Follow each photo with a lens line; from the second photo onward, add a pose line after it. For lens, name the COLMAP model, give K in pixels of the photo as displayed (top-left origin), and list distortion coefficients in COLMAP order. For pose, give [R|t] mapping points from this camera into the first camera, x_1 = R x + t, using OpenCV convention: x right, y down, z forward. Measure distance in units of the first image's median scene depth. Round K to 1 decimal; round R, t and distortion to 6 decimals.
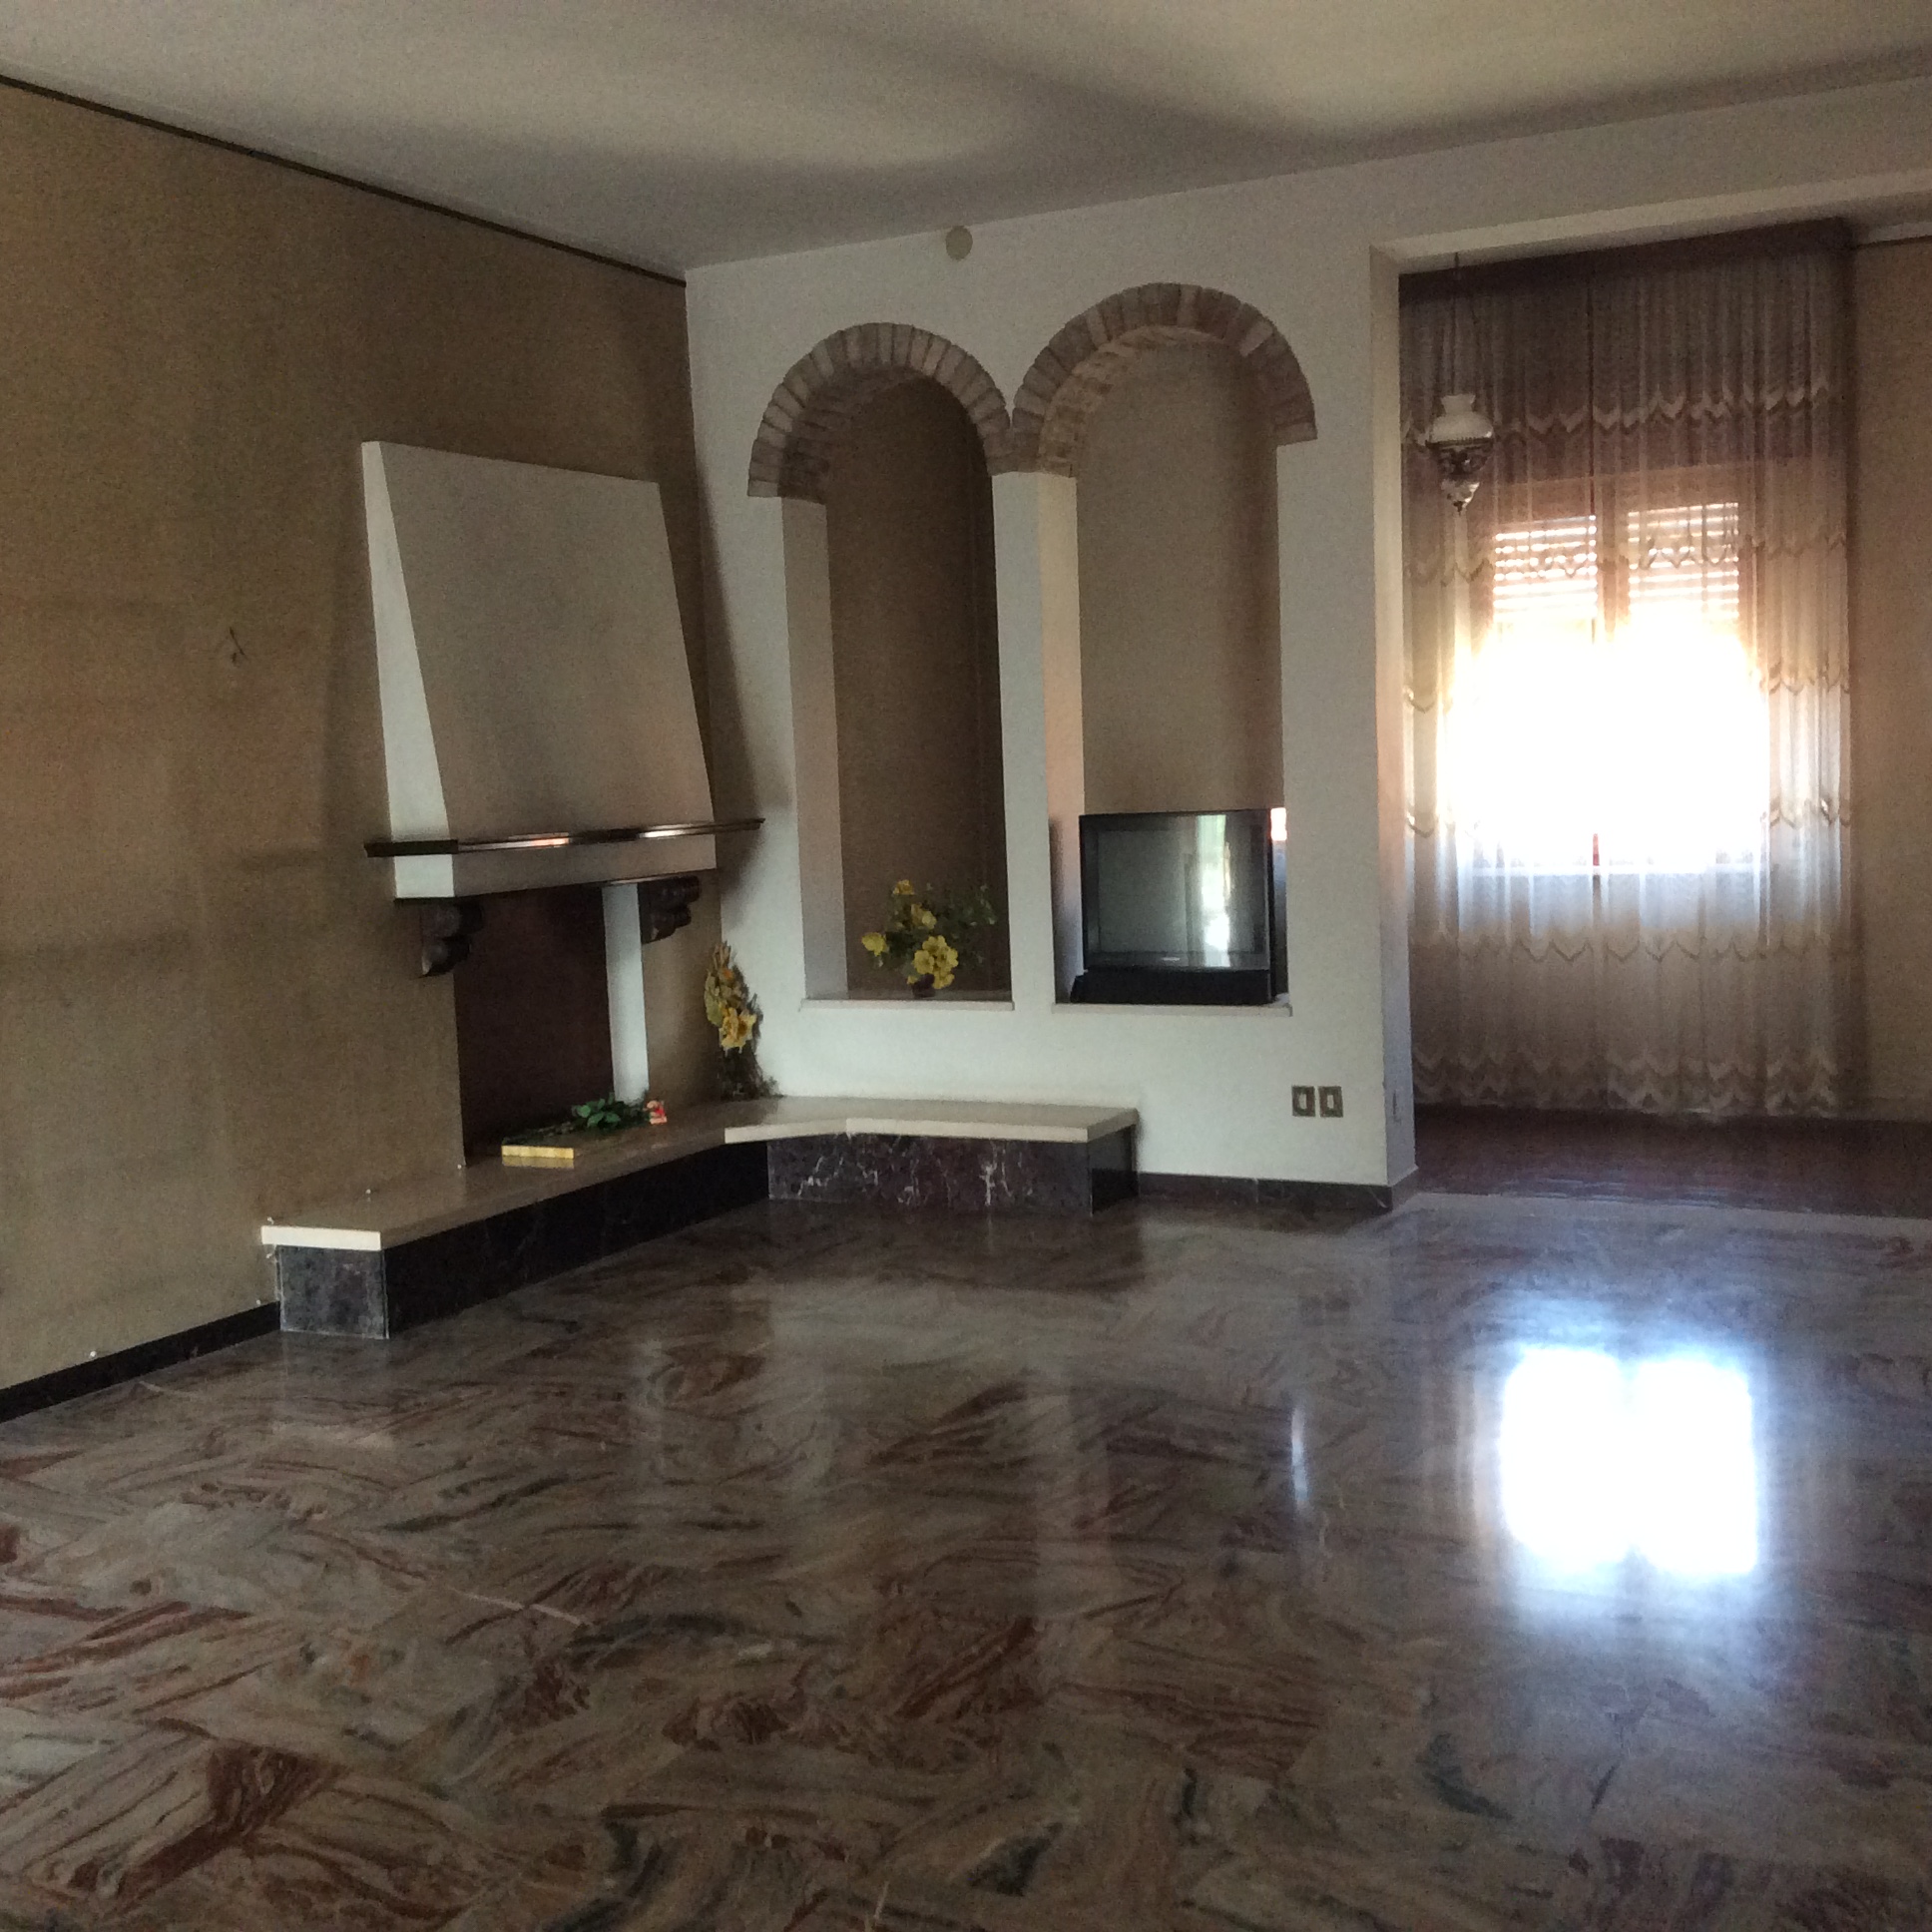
lens RADIAL K [[2356.6, 0, 959.5], [0, 2356.6, 961.0], [0, 0, 1]] dist [0.075956, 0.000000]
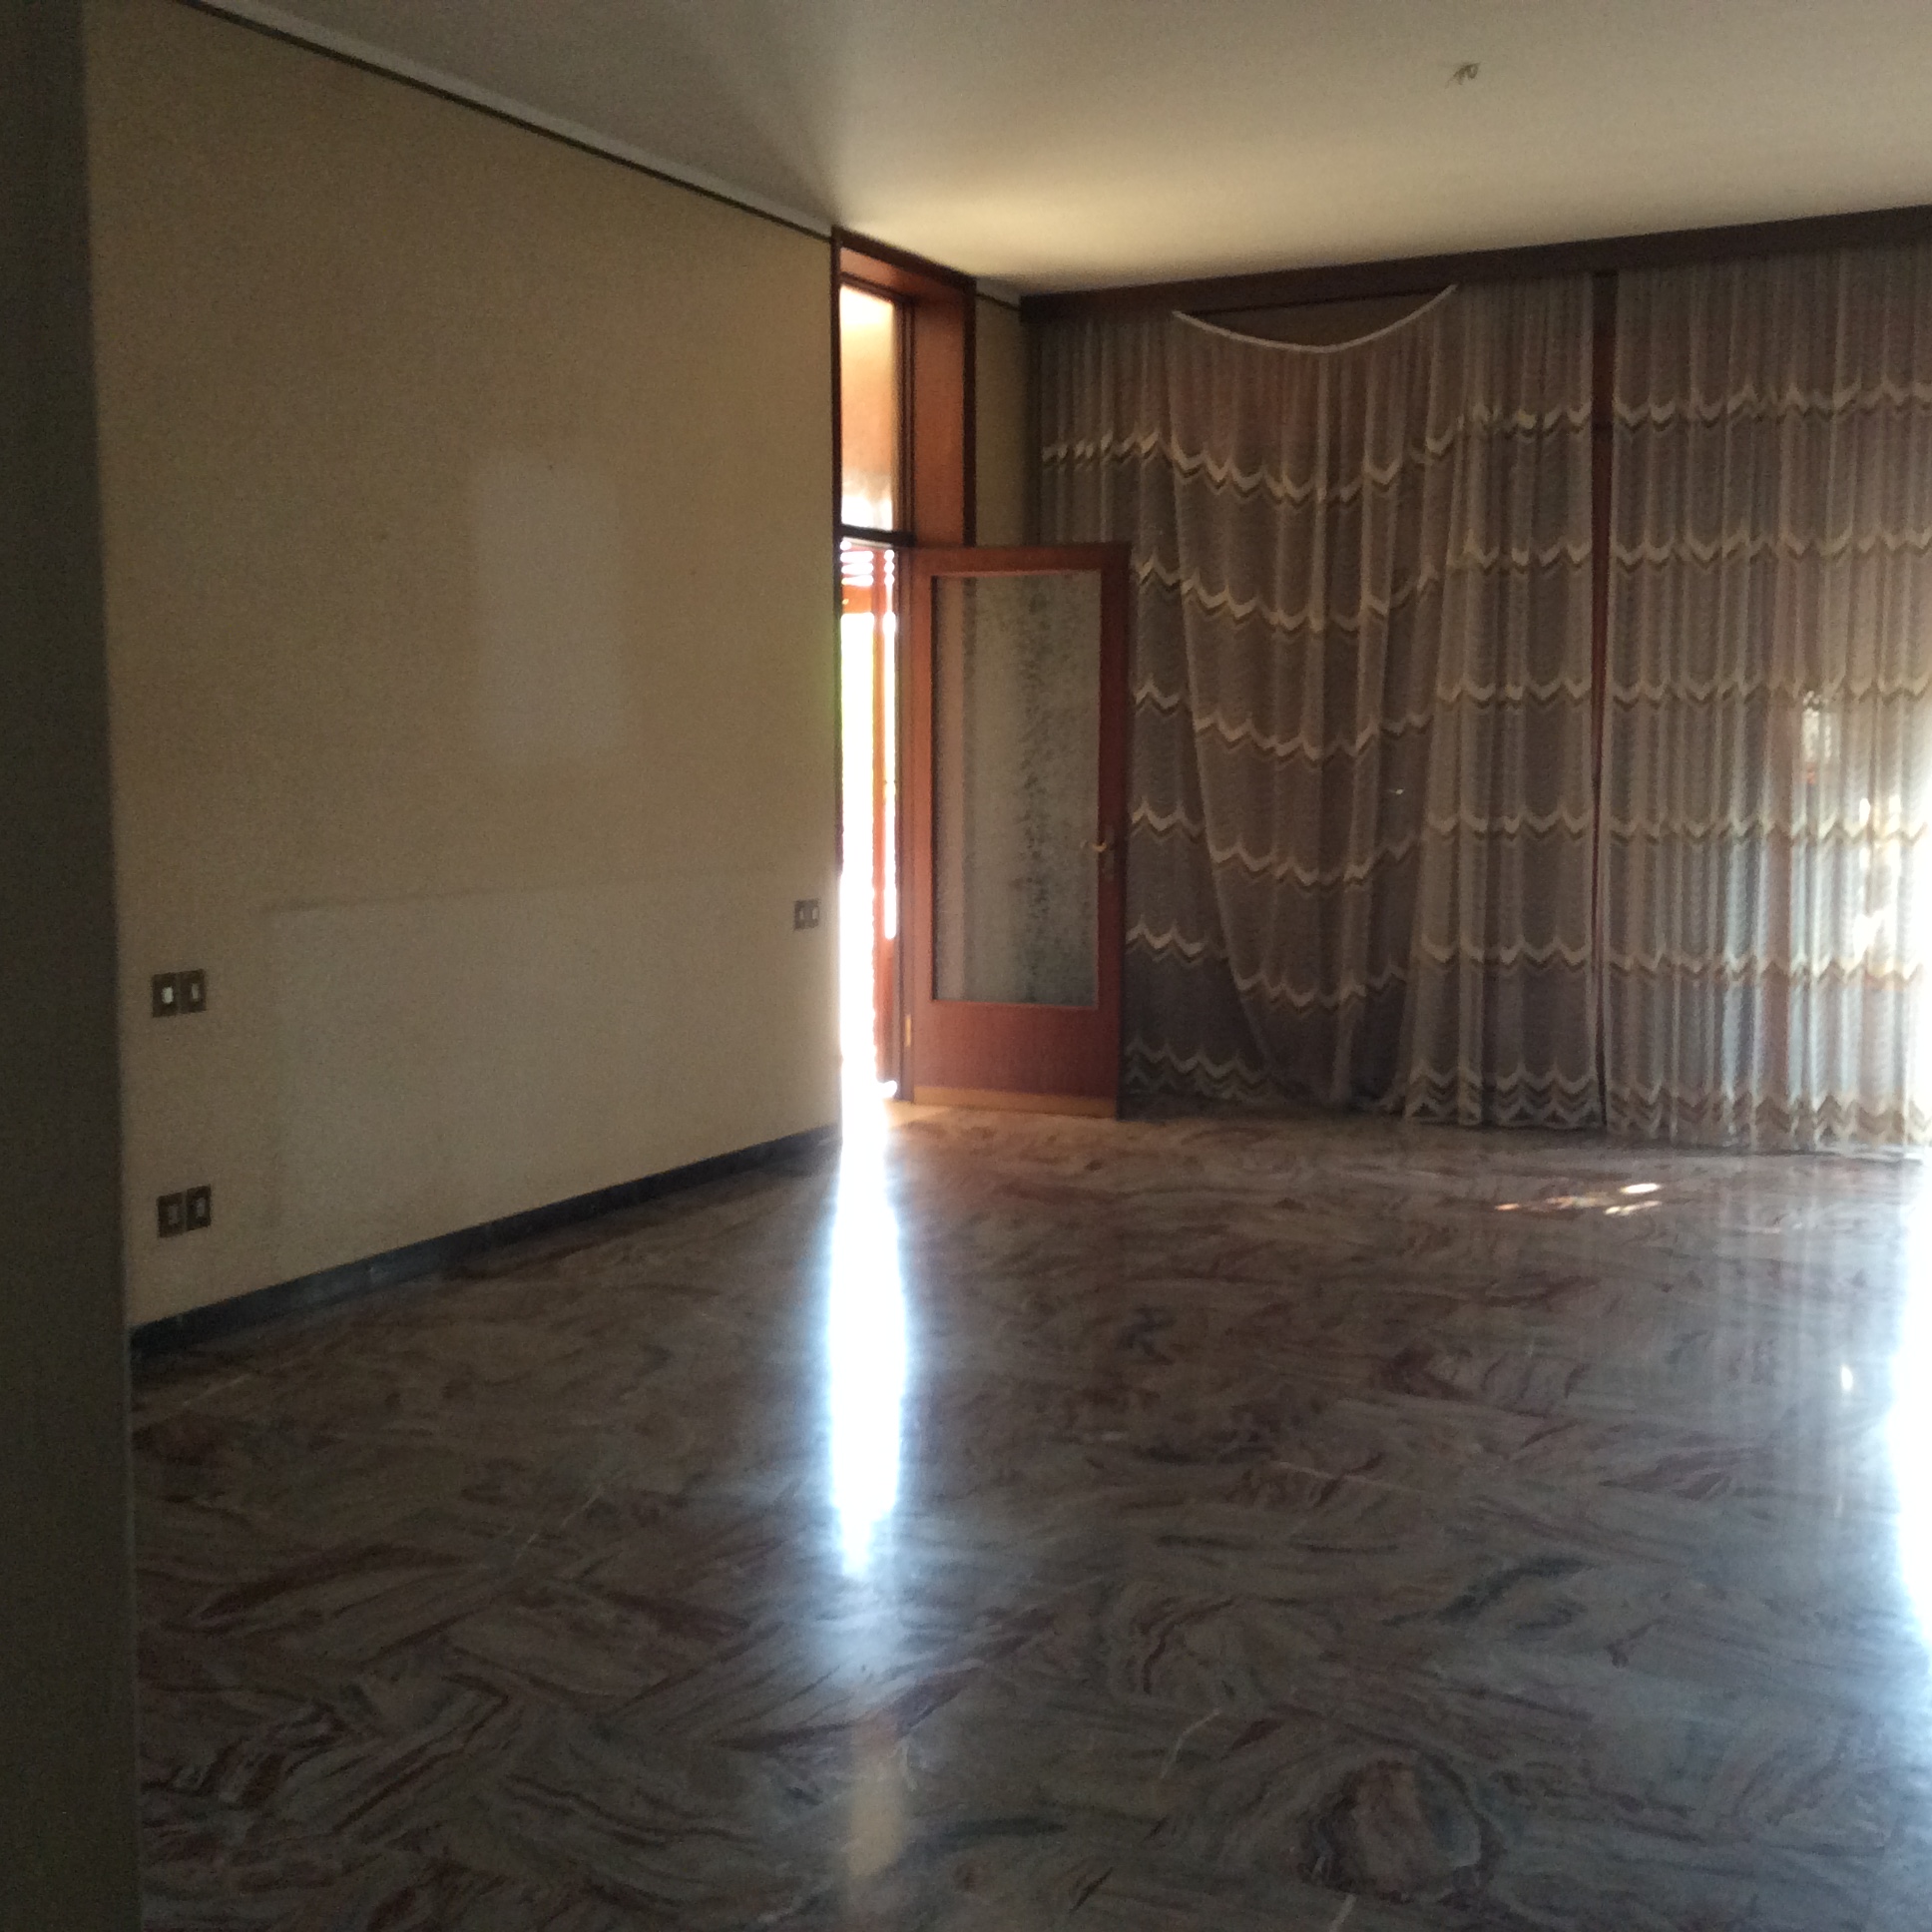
lens RADIAL K [[2356.6, 0, 988.4], [0, 2356.6, 1062.1], [0, 0, 1]] dist [0.075956, 0.000000]
pose [[-0.999232, 0.038716, 0.006031, -0.021891], [0.039075, 0.973211, 0.226568, -0.112345], [0.002903, 0.226630, -0.973977, 1.339876]]
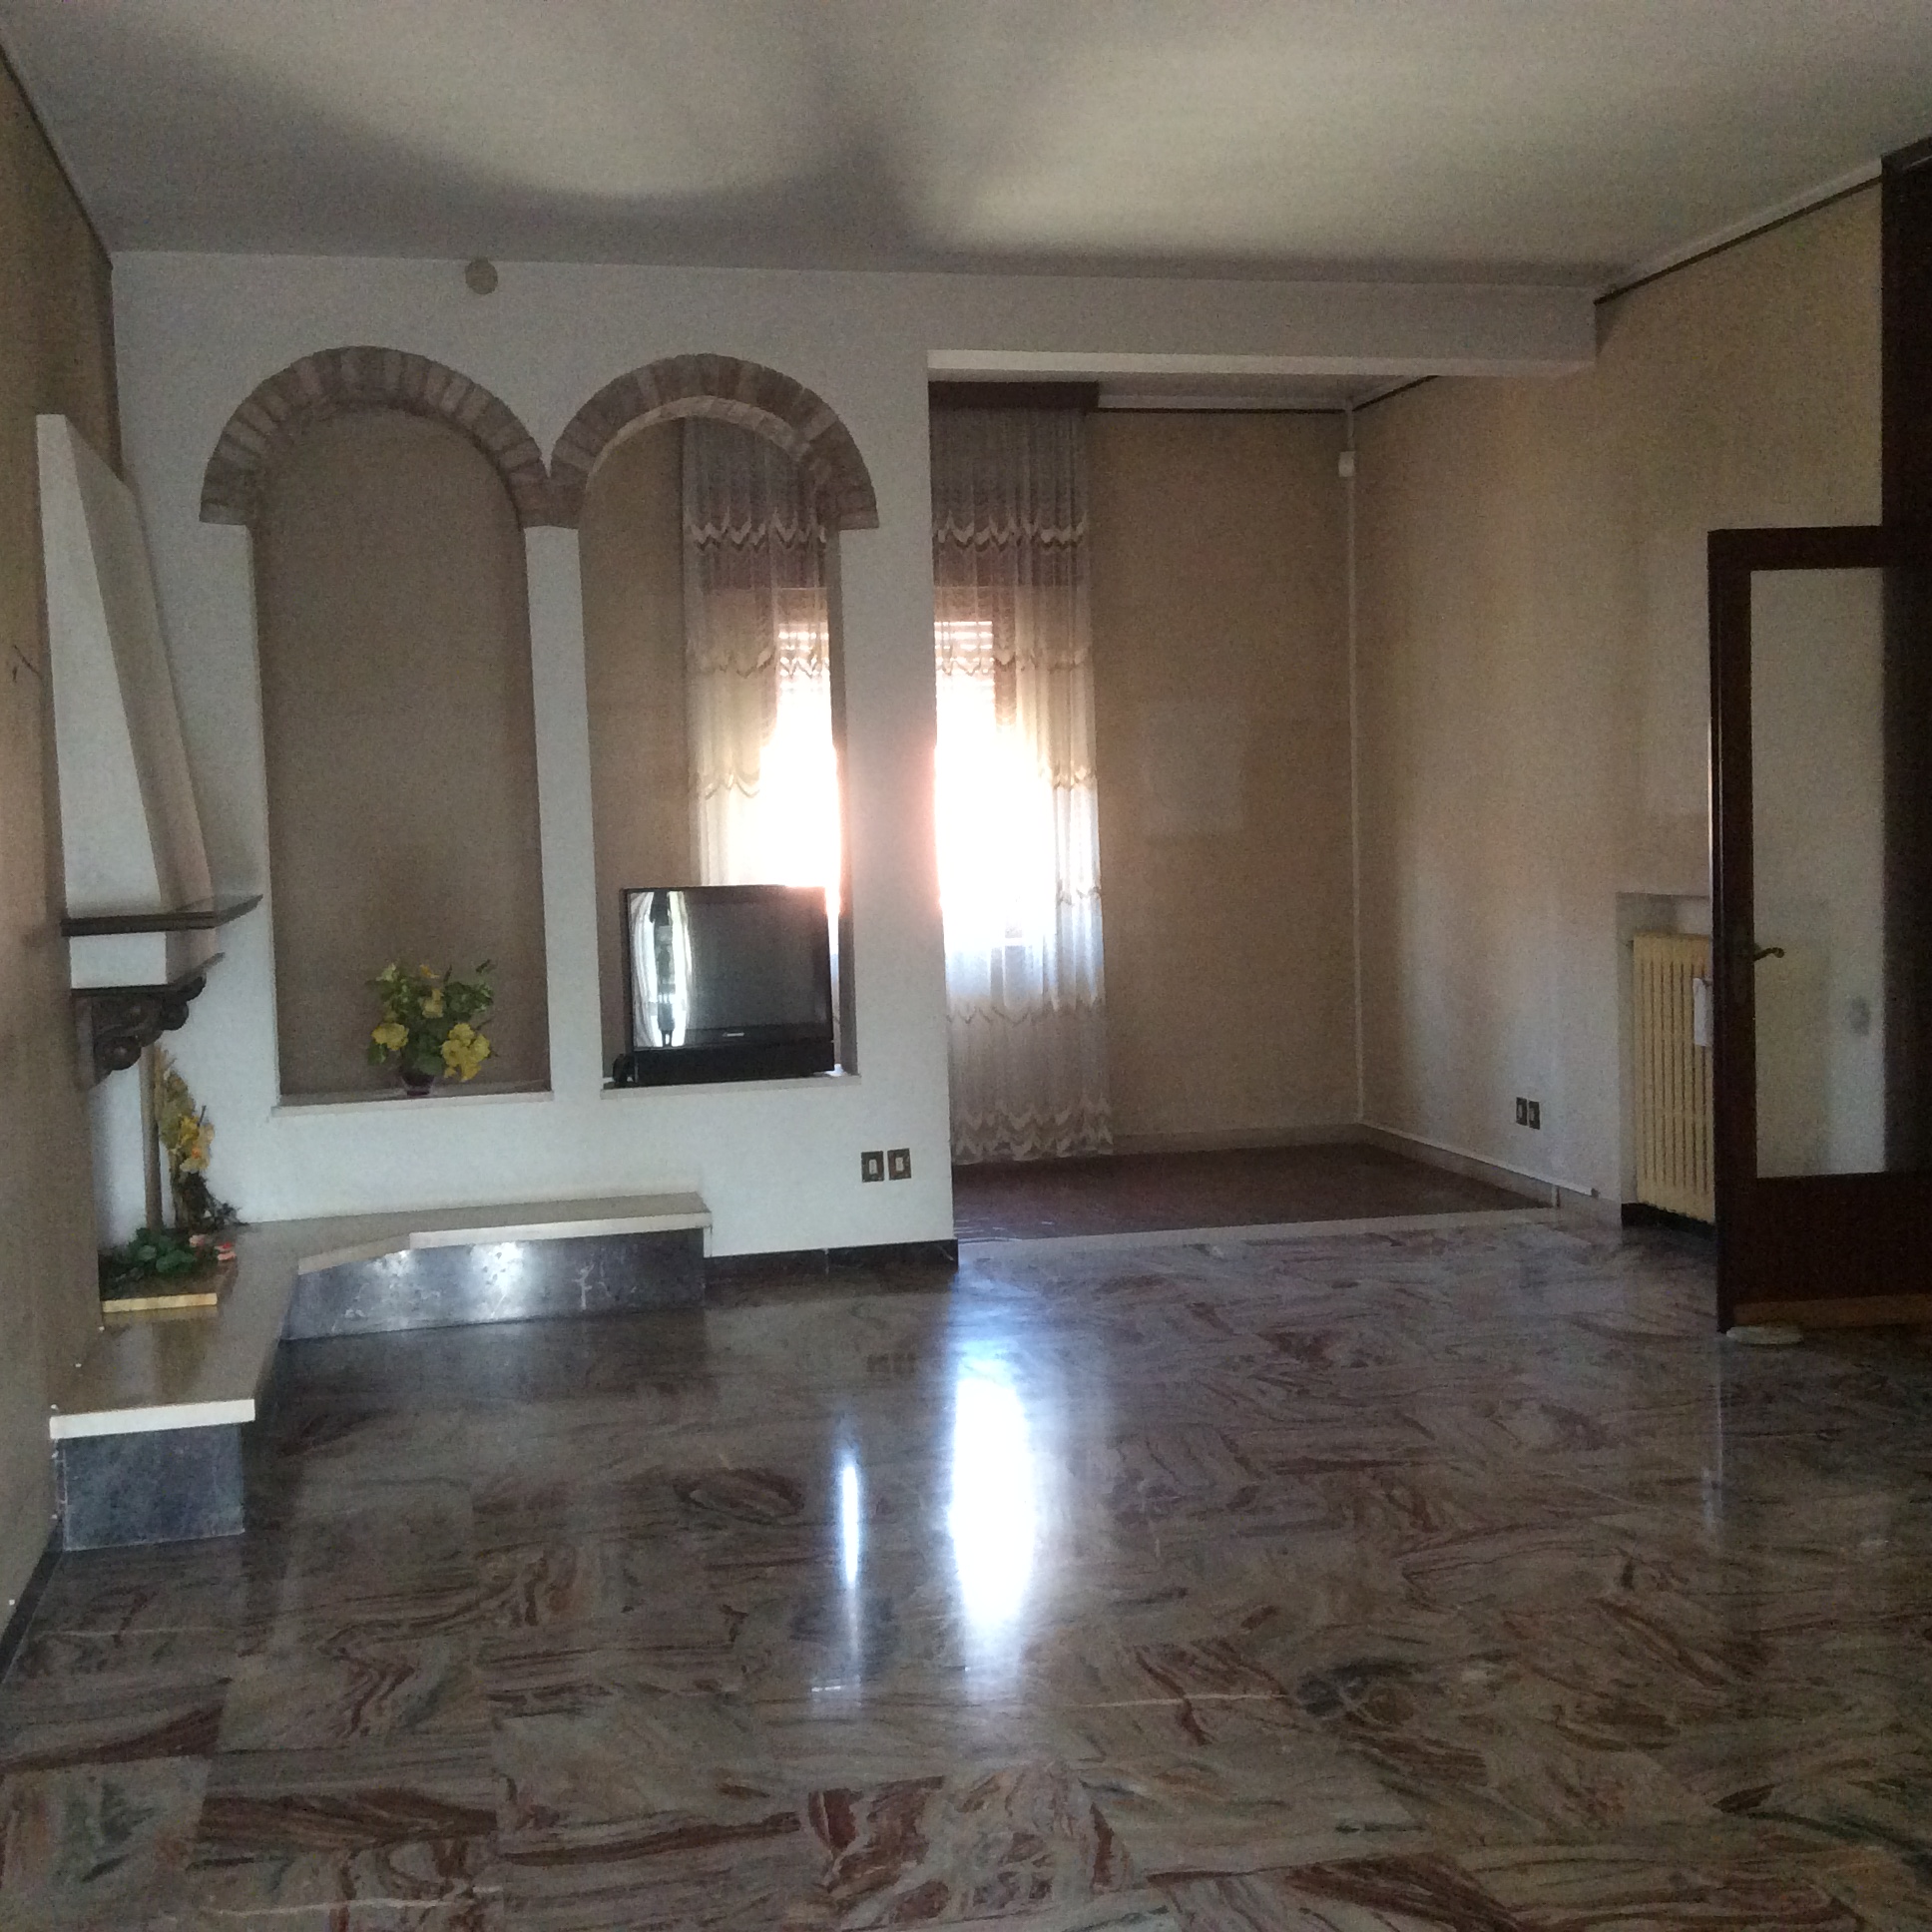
lens RADIAL K [[2356.6, 0, 972.2], [0, 2356.6, 976.4], [0, 0, 1]] dist [0.075956, 0.000000]
pose [[0.763809, -0.023384, 0.645018, -0.557219], [0.051144, 0.998394, -0.024368, 0.004461], [-0.643413, 0.051602, 0.763778, 0.215944]]
